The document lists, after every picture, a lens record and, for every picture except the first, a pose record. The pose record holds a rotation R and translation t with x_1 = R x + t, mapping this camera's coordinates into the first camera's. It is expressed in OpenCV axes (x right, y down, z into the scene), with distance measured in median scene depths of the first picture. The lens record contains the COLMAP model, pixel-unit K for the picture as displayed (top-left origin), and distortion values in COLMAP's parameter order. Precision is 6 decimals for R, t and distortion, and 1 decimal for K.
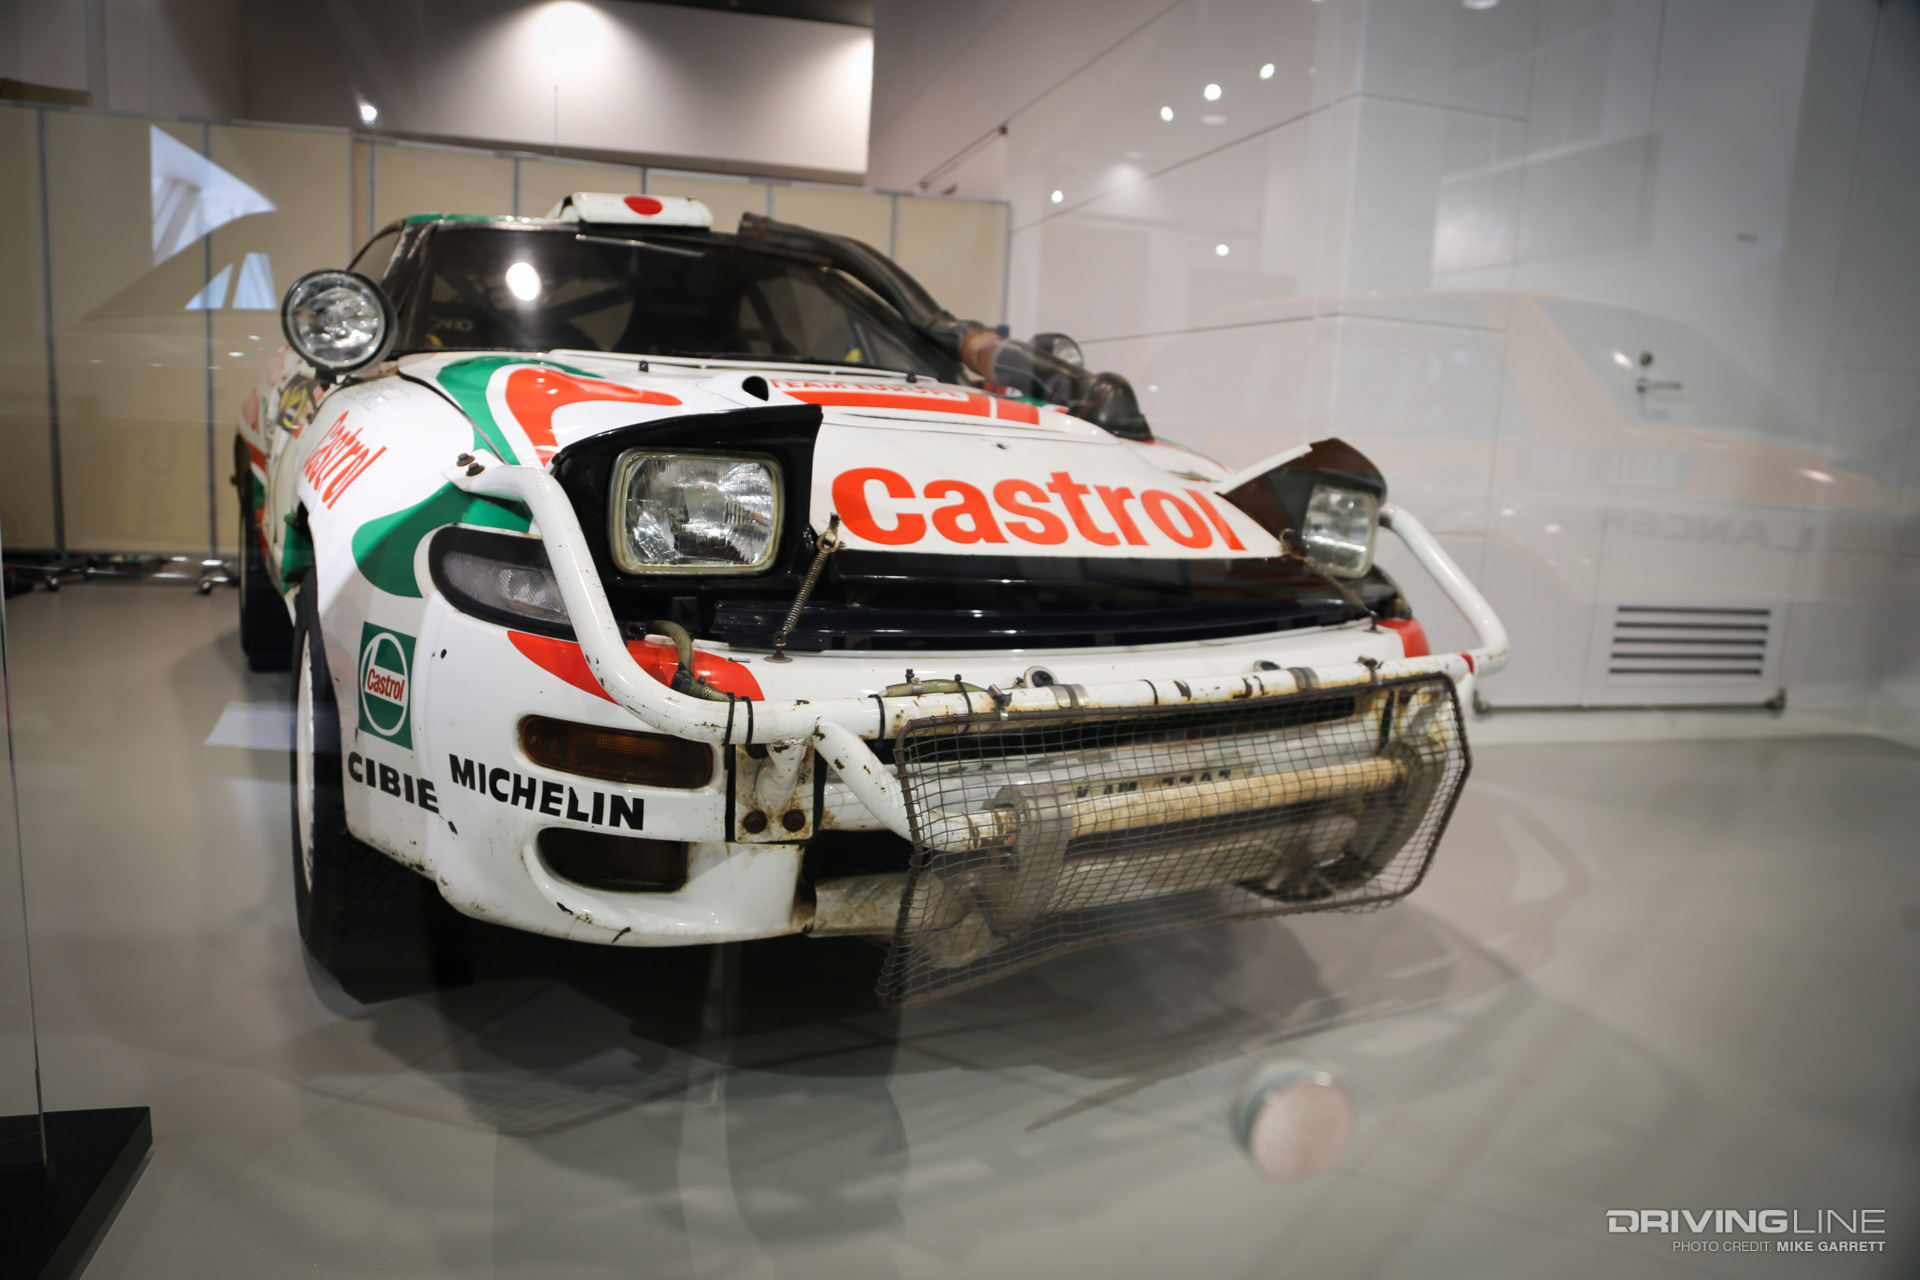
lens RADIAL K [[1329.8, 0, 960.0], [0, 1329.8, 640.0], [0, 0, 1]] dist [-0.000569, -0.000180]
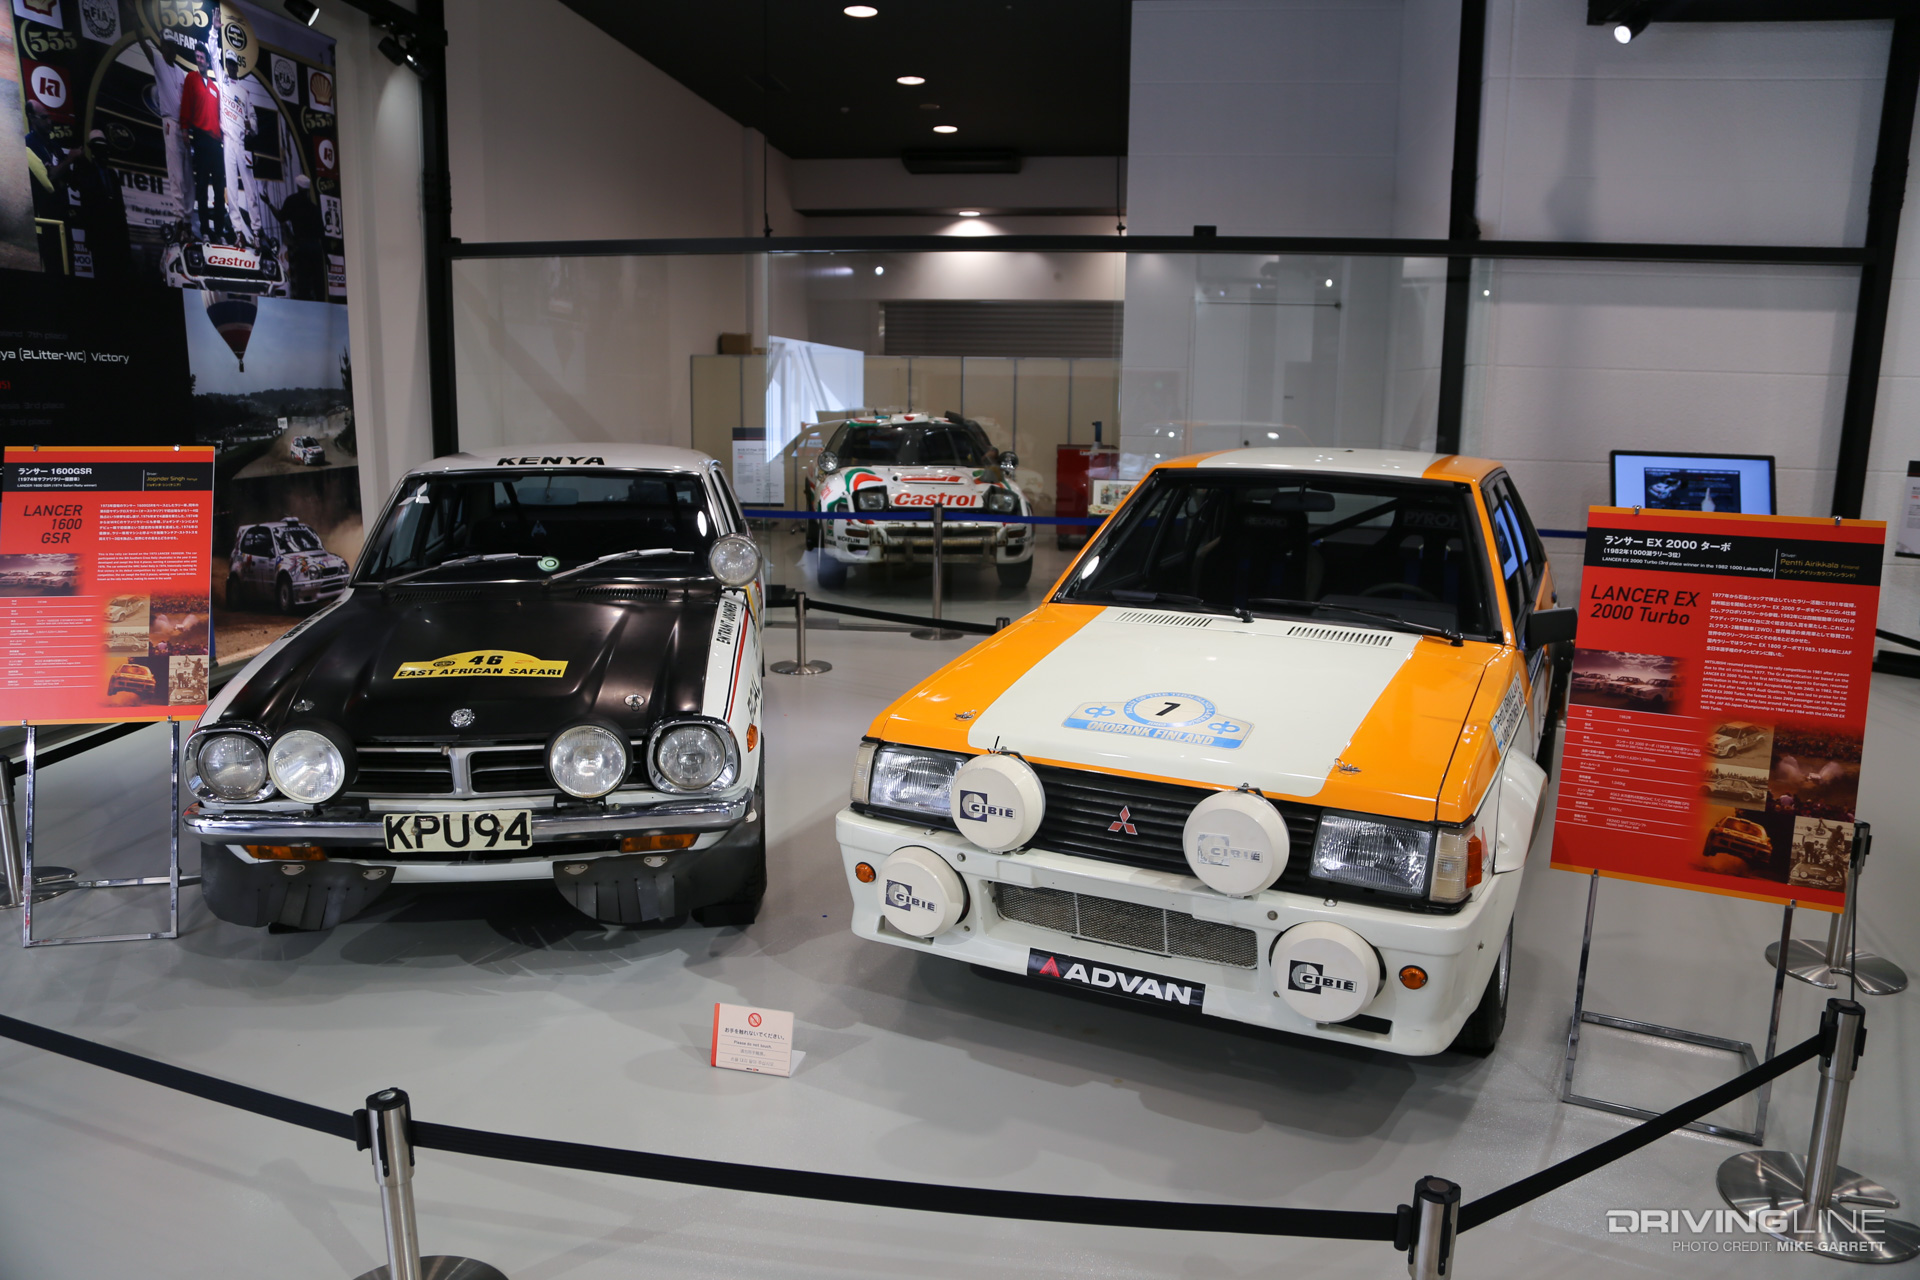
lens RADIAL K [[1329.8, 0, 960.0], [0, 1329.8, 640.0], [0, 0, 1]] dist [-0.000569, -0.000180]
pose [[0.932898, 0.025638, -0.359228, 2.816060], [-0.023192, 0.999669, 0.011117, 0.554284], [0.359394, -0.002040, 0.933184, -5.437121]]
